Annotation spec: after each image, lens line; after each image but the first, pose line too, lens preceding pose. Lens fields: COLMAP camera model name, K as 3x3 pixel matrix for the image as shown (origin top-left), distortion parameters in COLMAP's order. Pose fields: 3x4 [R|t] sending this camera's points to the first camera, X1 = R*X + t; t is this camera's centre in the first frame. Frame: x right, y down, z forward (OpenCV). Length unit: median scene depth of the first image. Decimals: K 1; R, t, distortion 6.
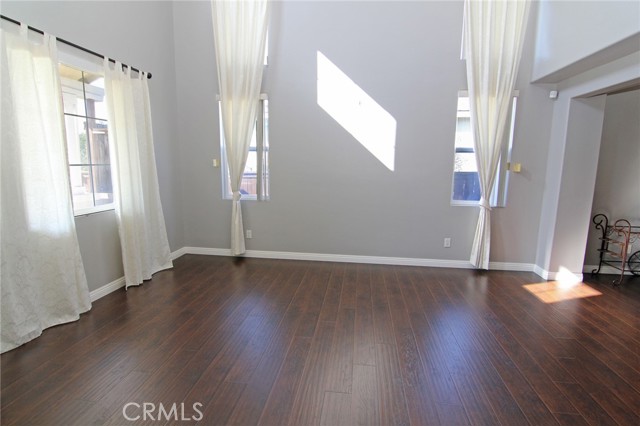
lens RADIAL K [[324.0, 0, 319.5], [0, 324.0, 216.6], [0, 0, 1]] dist [-0.013895, -0.001533]
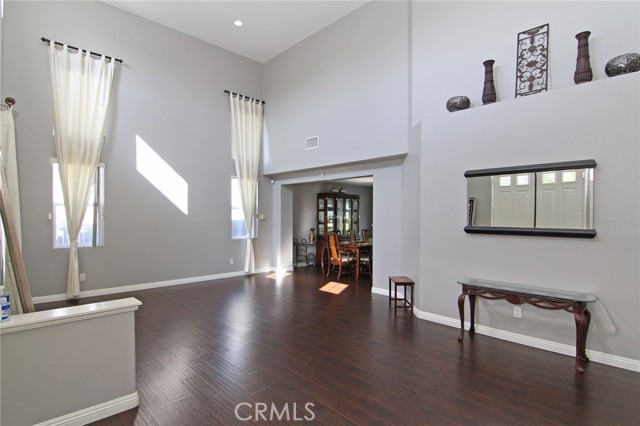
lens RADIAL K [[324.0, 0, 319.5], [0, 324.0, 216.6], [0, 0, 1]] dist [-0.013895, -0.001533]
pose [[0.616050, -0.012687, 0.787605, -0.674298], [0.127292, 0.988332, -0.083645, 0.049228], [-0.777354, 0.151785, 0.610477, -0.434491]]
